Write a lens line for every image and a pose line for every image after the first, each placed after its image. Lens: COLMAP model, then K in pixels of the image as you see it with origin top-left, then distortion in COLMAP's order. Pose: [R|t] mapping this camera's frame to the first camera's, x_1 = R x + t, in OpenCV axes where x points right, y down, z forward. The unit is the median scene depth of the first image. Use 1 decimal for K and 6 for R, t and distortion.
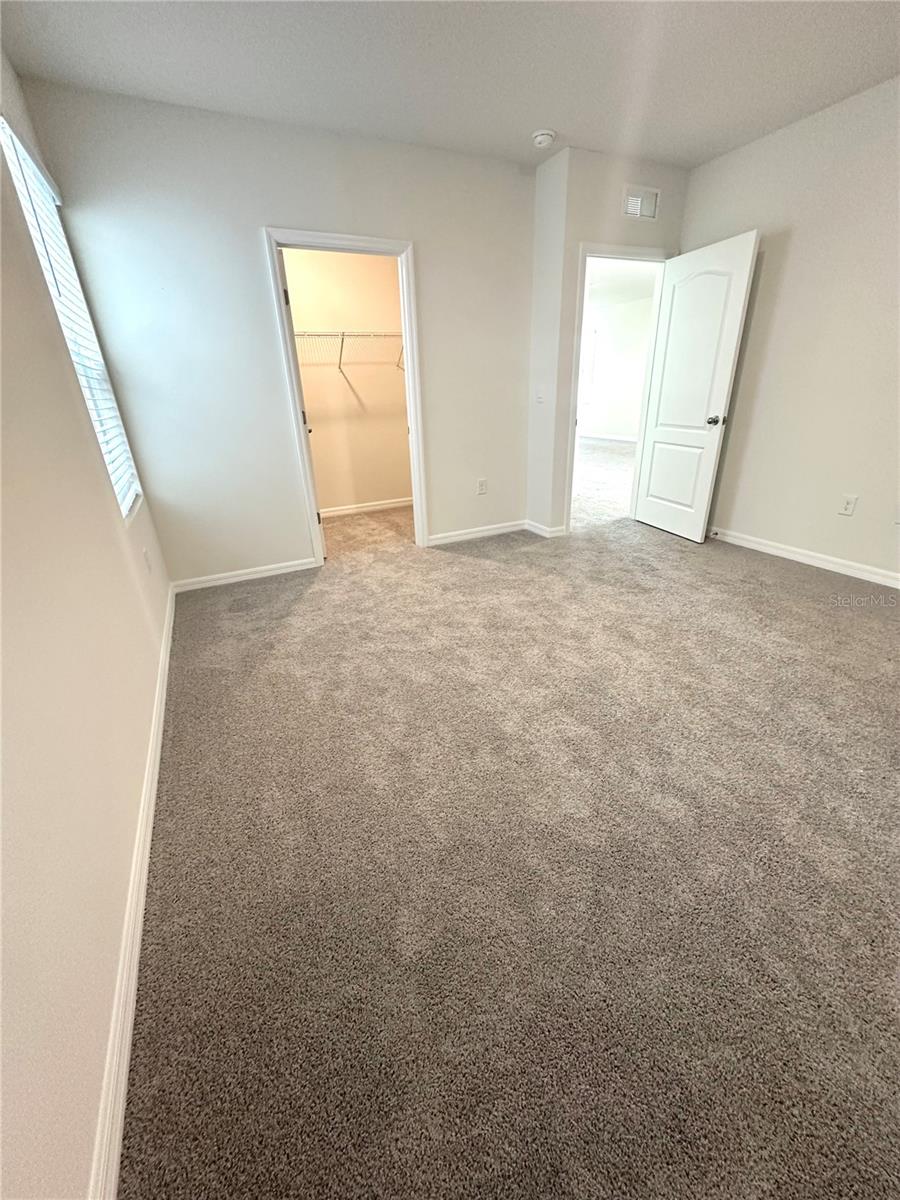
lens RADIAL K [[478.9, 0, 449.4], [0, 478.9, 596.9], [0, 0, 1]] dist [-0.003985, 0.000709]
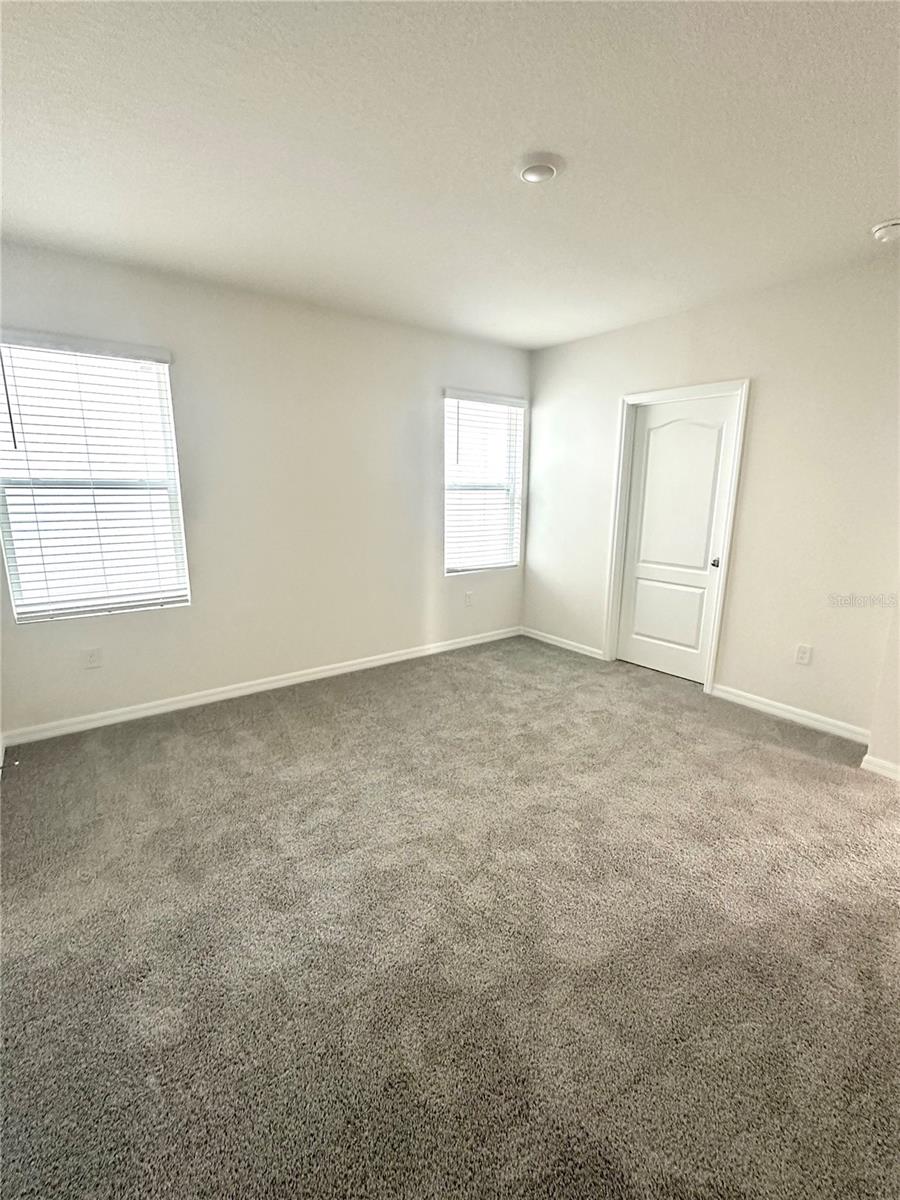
lens RADIAL K [[530.2, 0, 449.8], [0, 530.2, 597.9], [0, 0, 1]] dist [-0.002809, 0.001381]
pose [[0.187661, 0.245142, -0.951151, 0.812241], [-0.409277, 0.899802, 0.151158, -0.238256], [0.892903, 0.360918, 0.269189, 0.307807]]
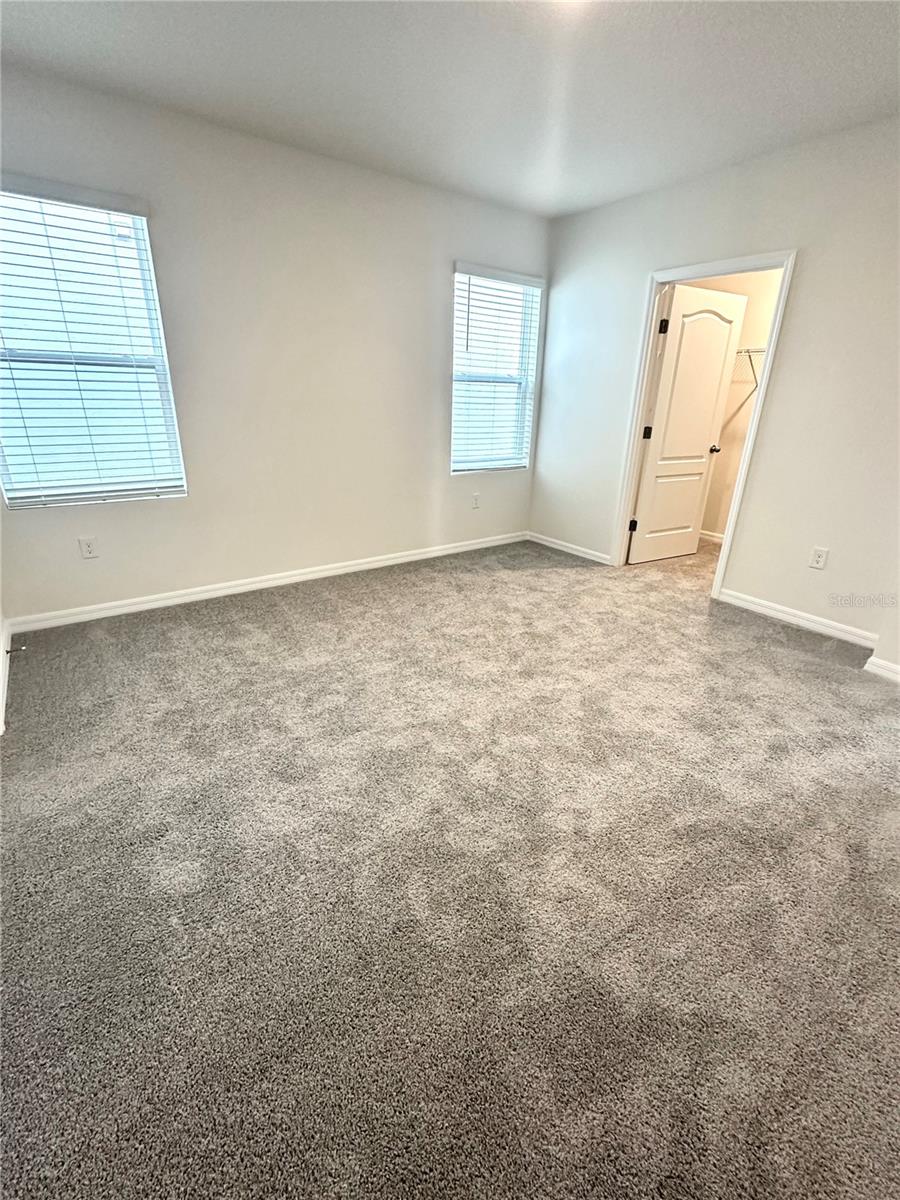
lens RADIAL K [[530.2, 0, 449.2], [0, 530.2, 599.7], [0, 0, 1]] dist [-0.002809, 0.001381]
pose [[0.177513, 0.397321, -0.900347, 0.800153], [-0.423643, 0.856620, 0.294498, -0.201578], [0.888265, 0.329149, 0.320383, 0.319616]]
